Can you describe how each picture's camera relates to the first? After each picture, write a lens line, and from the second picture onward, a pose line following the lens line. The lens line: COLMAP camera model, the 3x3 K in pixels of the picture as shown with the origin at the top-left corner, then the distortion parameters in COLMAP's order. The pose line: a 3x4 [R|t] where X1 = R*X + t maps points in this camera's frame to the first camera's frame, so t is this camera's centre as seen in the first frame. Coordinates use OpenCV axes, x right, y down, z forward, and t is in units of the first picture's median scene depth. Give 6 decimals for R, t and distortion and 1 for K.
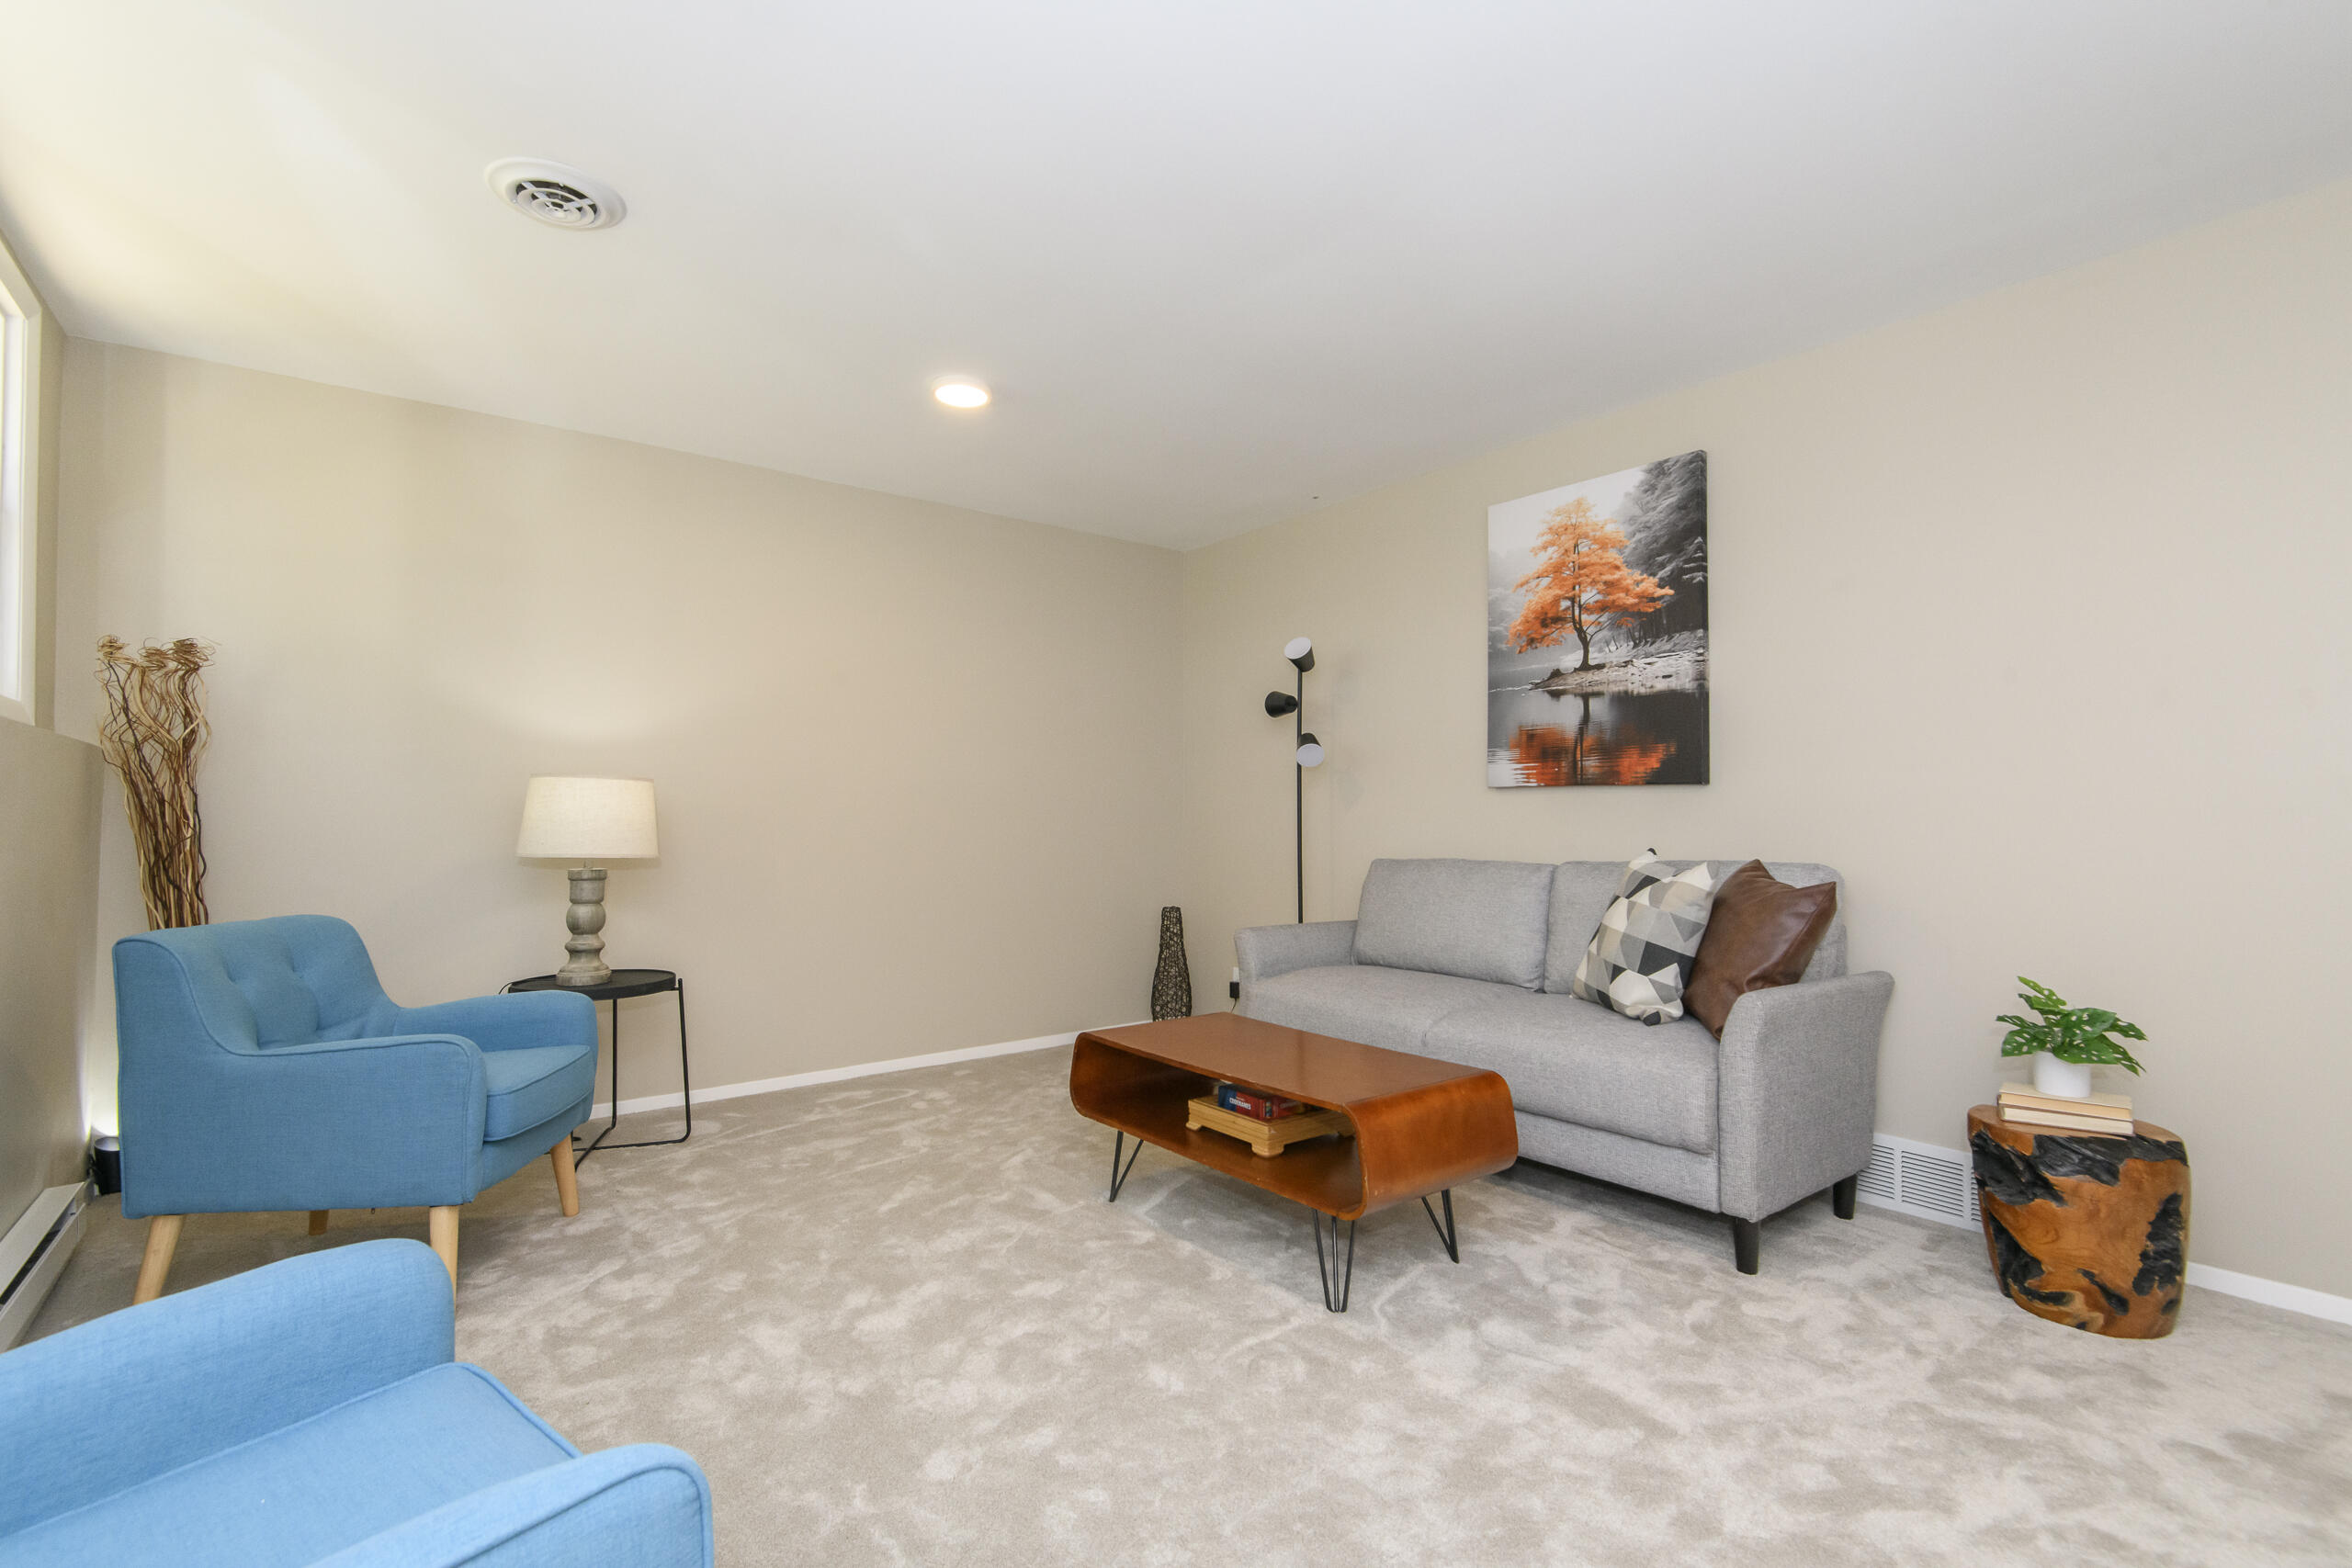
lens RADIAL K [[1075.6, 0, 1195.0], [0, 1075.6, 786.7], [0, 0, 1]] dist [-0.017144, -0.000689]
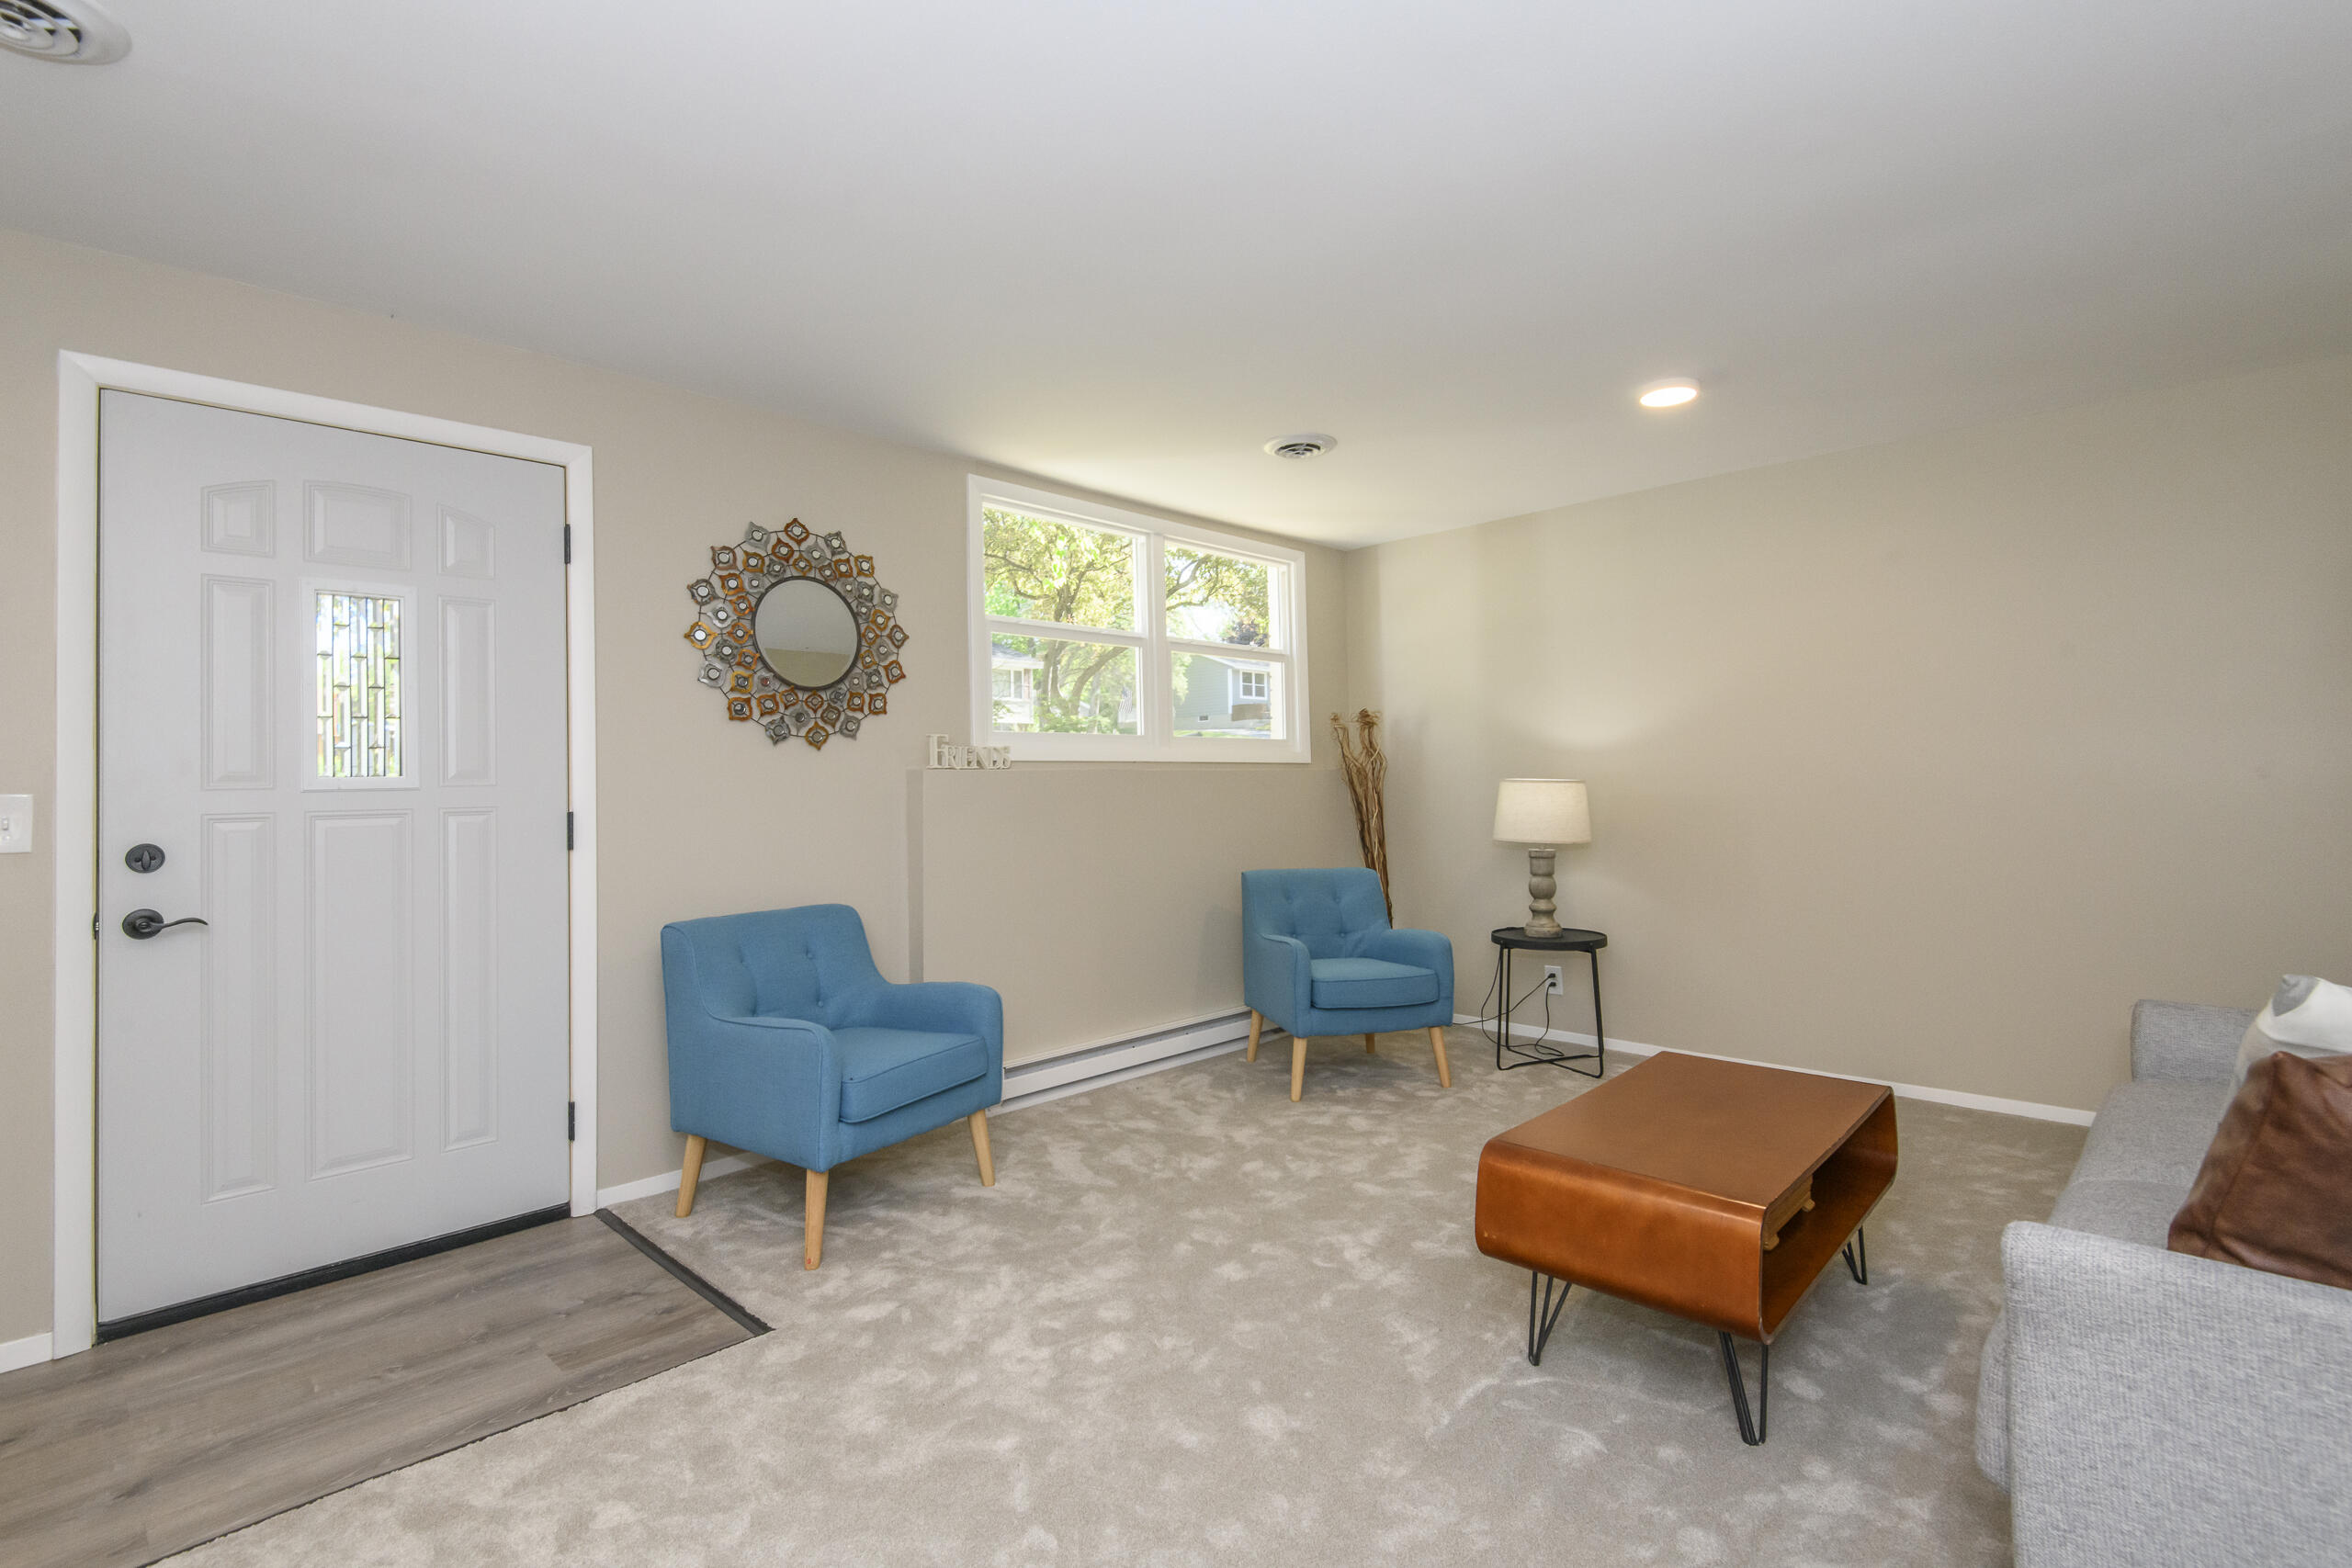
lens RADIAL K [[1075.6, 0, 1195.0], [0, 1075.6, 786.7], [0, 0, 1]] dist [-0.017144, -0.000689]
pose [[0.141976, -0.004052, -0.989862, 0.693511], [0.040353, 0.999184, 0.001697, -0.021430], [0.989047, -0.040185, 0.142024, 0.395167]]
